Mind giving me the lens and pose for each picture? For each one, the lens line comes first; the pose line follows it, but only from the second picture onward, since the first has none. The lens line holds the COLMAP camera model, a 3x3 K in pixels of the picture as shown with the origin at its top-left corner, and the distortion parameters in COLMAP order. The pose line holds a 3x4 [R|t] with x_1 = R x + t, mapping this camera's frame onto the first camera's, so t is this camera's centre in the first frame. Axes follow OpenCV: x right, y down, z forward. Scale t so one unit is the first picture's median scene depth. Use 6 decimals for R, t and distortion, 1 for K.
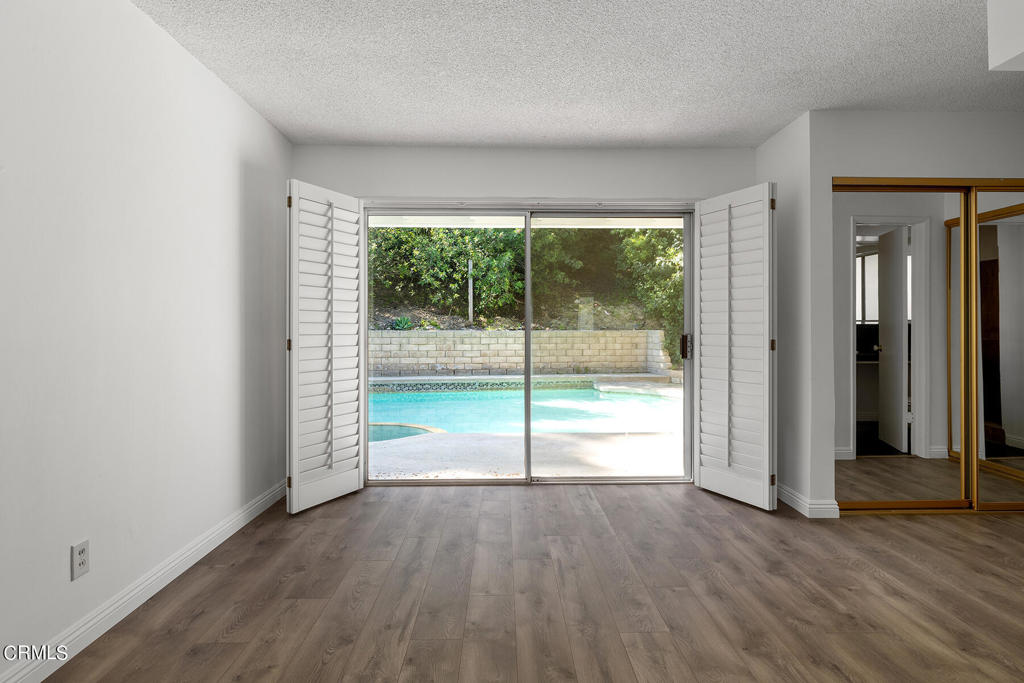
lens RADIAL K [[551.7, 0, 513.1], [0, 551.7, 336.8], [0, 0, 1]] dist [0.004279, 0.000532]
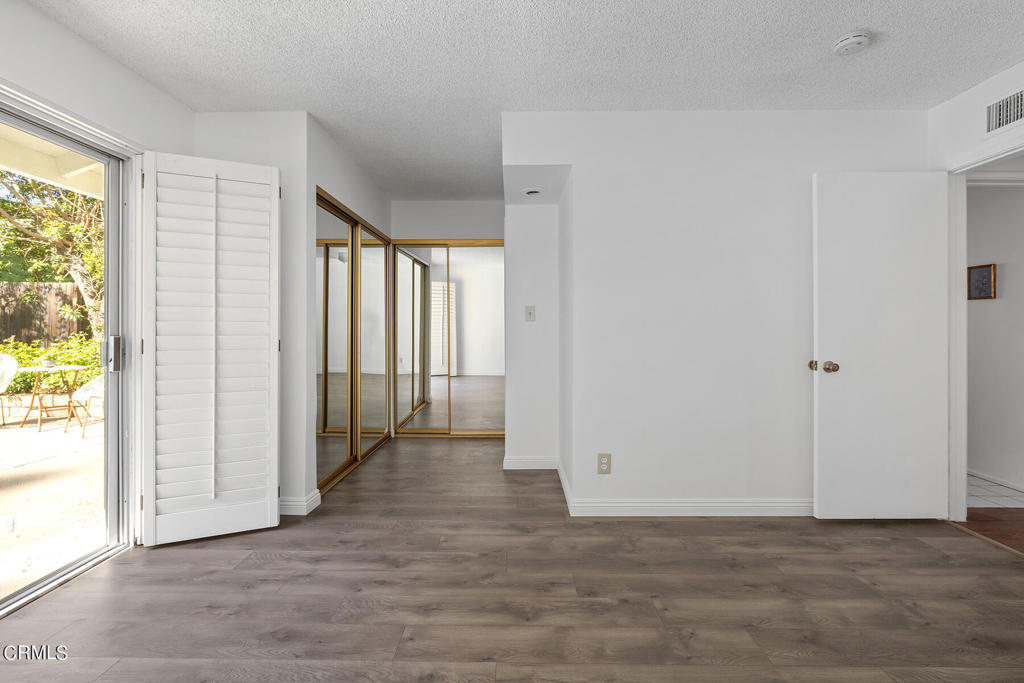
lens RADIAL K [[458.2, 0, 514.1], [0, 458.2, 335.0], [0, 0, 1]] dist [-0.000752, -0.000286]
pose [[0.023944, -0.009135, 0.999672, -0.360679], [0.007752, 0.999930, 0.008952, -0.008822], [-0.999683, 0.007536, 0.024013, 0.737029]]
